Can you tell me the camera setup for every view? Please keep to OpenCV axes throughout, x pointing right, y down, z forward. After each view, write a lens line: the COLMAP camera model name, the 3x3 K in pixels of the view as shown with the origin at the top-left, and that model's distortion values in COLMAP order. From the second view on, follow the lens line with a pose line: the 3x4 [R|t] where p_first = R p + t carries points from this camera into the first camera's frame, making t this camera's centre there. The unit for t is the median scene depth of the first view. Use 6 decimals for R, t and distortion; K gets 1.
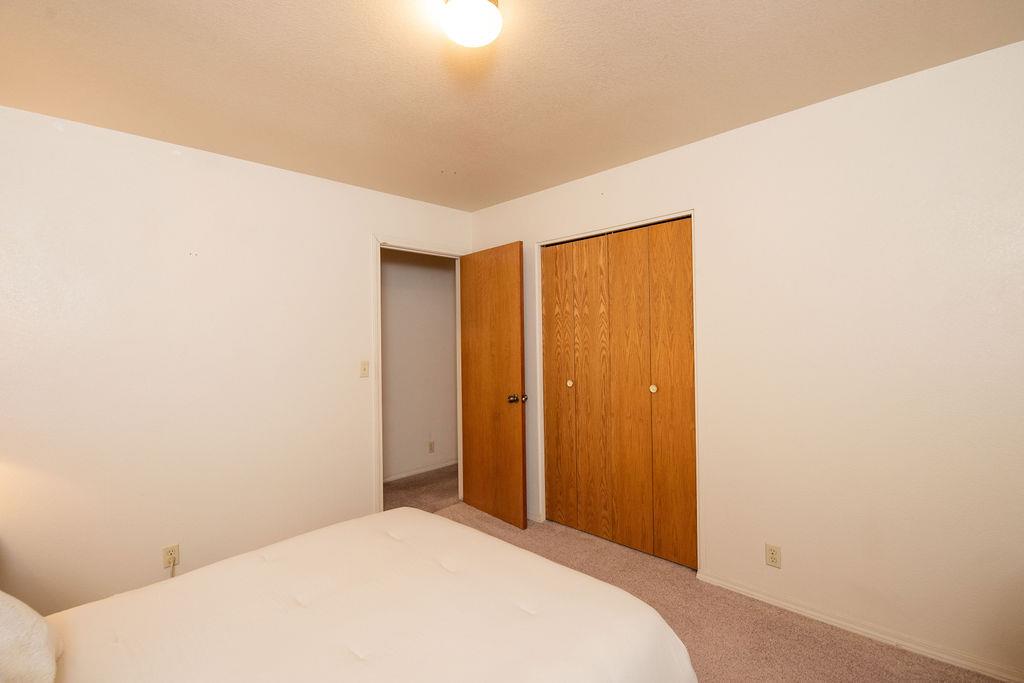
lens RADIAL K [[455.1, 0, 520.6], [0, 455.1, 341.4], [0, 0, 1]] dist [0.000002, -0.000222]
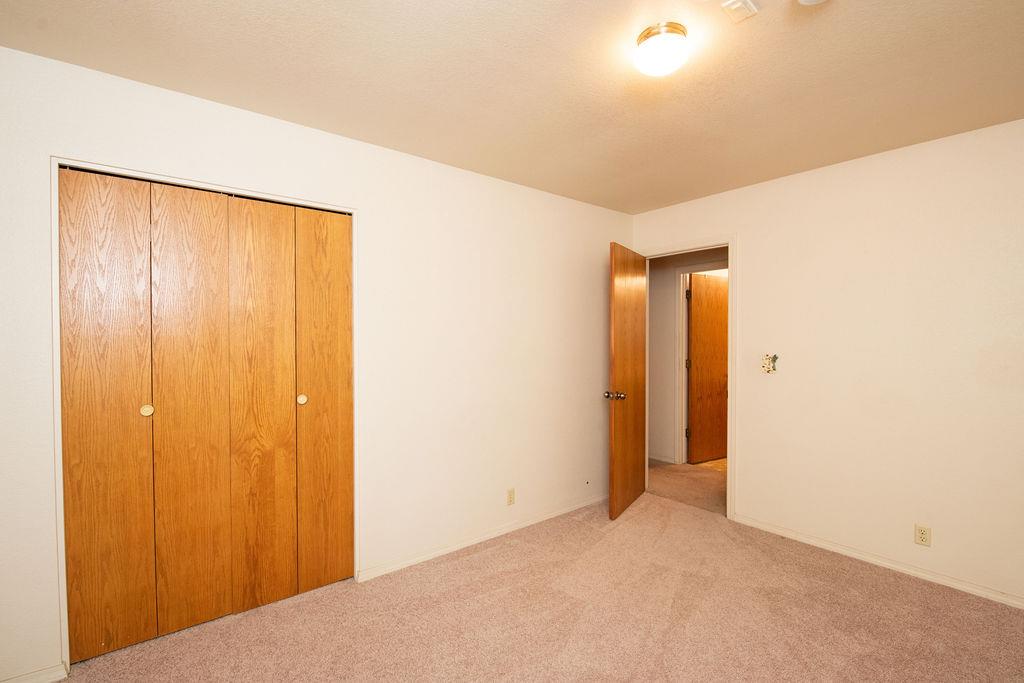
lens RADIAL K [[455.1, 0, 520.6], [0, 455.1, 341.4], [0, 0, 1]] dist [0.000002, -0.000222]
pose [[0.135464, 0.008460, 0.990746, -0.539265], [0.001846, 0.999960, -0.008791, 0.005989], [-0.990781, 0.003020, 0.135443, 0.509285]]
